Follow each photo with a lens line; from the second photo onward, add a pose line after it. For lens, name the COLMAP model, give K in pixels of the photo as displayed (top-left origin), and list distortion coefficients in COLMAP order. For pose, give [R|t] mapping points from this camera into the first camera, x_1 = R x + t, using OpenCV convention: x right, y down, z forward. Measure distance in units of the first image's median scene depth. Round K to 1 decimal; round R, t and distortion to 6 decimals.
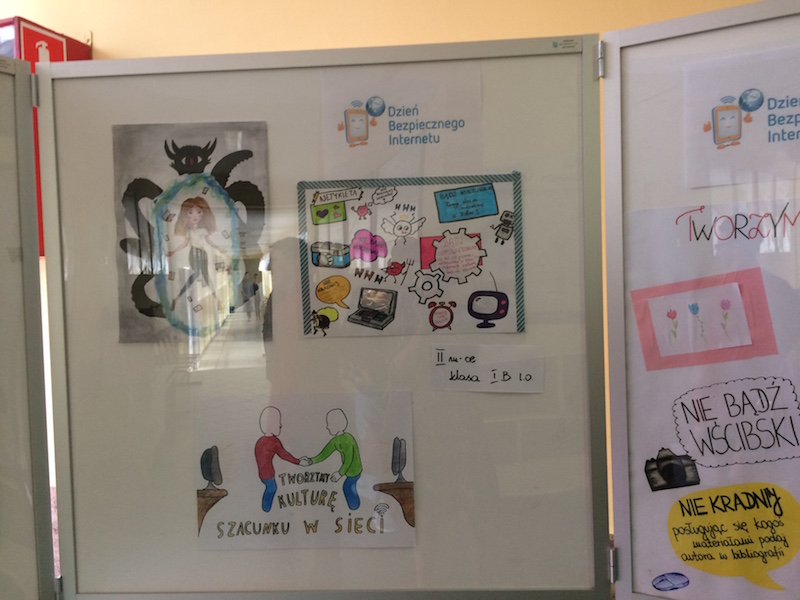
lens RADIAL K [[689.1, 0, 398.6], [0, 689.1, 305.0], [0, 0, 1]] dist [0.079844, -0.117732]
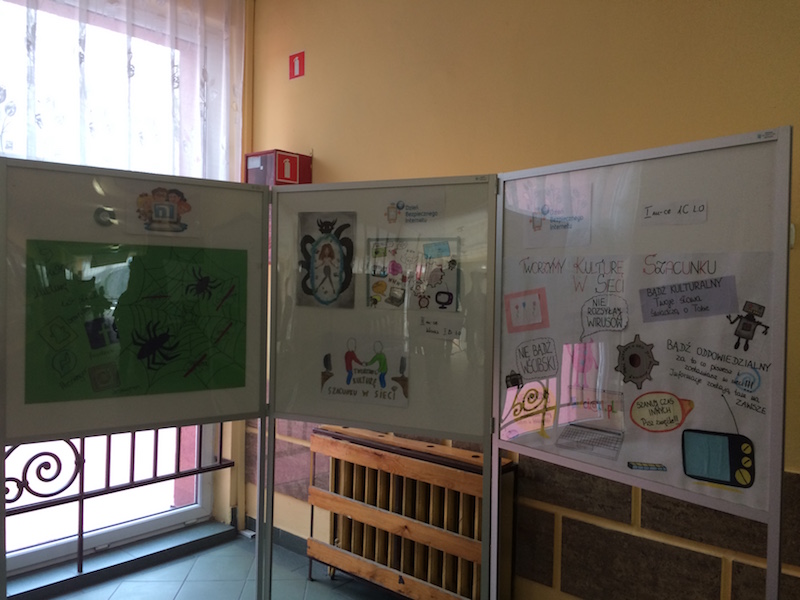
lens RADIAL K [[689.1, 0, 398.8], [0, 689.1, 308.1], [0, 0, 1]] dist [0.079844, -0.117732]
pose [[0.922983, 0.064396, -0.379414, 0.817278], [-0.063441, 0.997872, 0.015034, 0.007782], [0.379575, 0.010194, 0.925105, -1.034101]]
